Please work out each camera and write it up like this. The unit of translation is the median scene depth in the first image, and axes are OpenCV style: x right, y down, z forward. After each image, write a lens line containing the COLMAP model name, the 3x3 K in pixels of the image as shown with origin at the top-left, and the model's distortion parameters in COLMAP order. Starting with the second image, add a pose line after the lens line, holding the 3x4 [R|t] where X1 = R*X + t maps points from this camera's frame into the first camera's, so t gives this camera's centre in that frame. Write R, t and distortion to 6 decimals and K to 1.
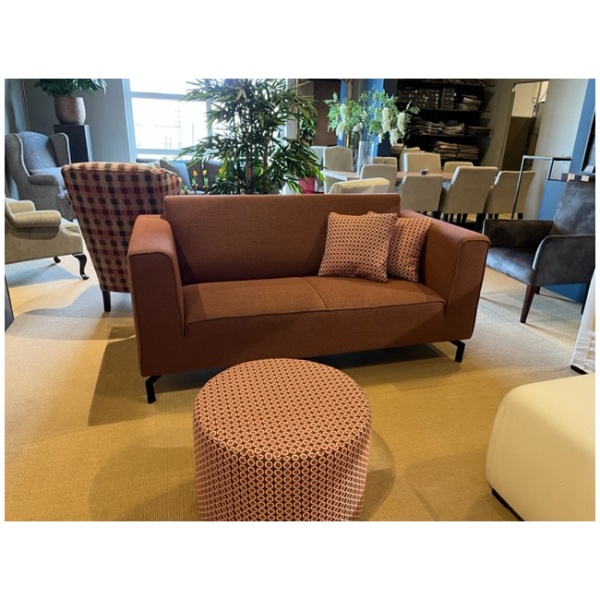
lens RADIAL K [[446.0, 0, 297.7], [0, 446.0, 302.7], [0, 0, 1]] dist [0.041591, -0.063768]
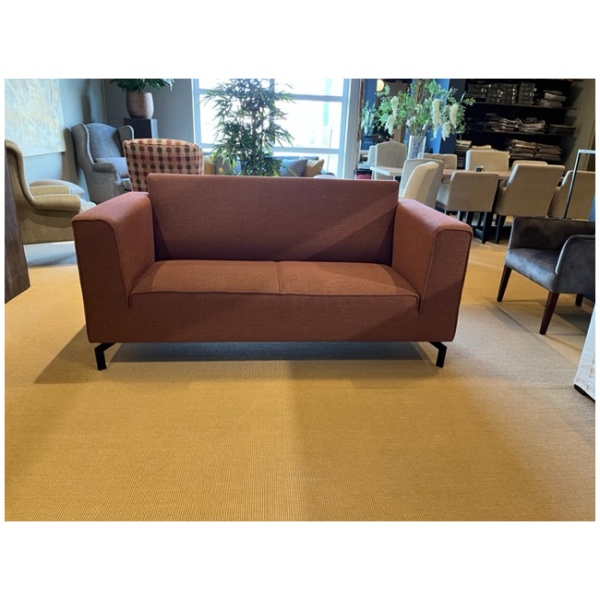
lens RADIAL K [[446.0, 0, 297.4], [0, 446.0, 298.2], [0, 0, 1]] dist [0.041591, -0.063768]
pose [[0.978563, 0.078345, -0.190466, 0.194584], [-0.081646, 0.996616, -0.009535, 0.022011], [0.189074, 0.024881, 0.981648, 0.050063]]
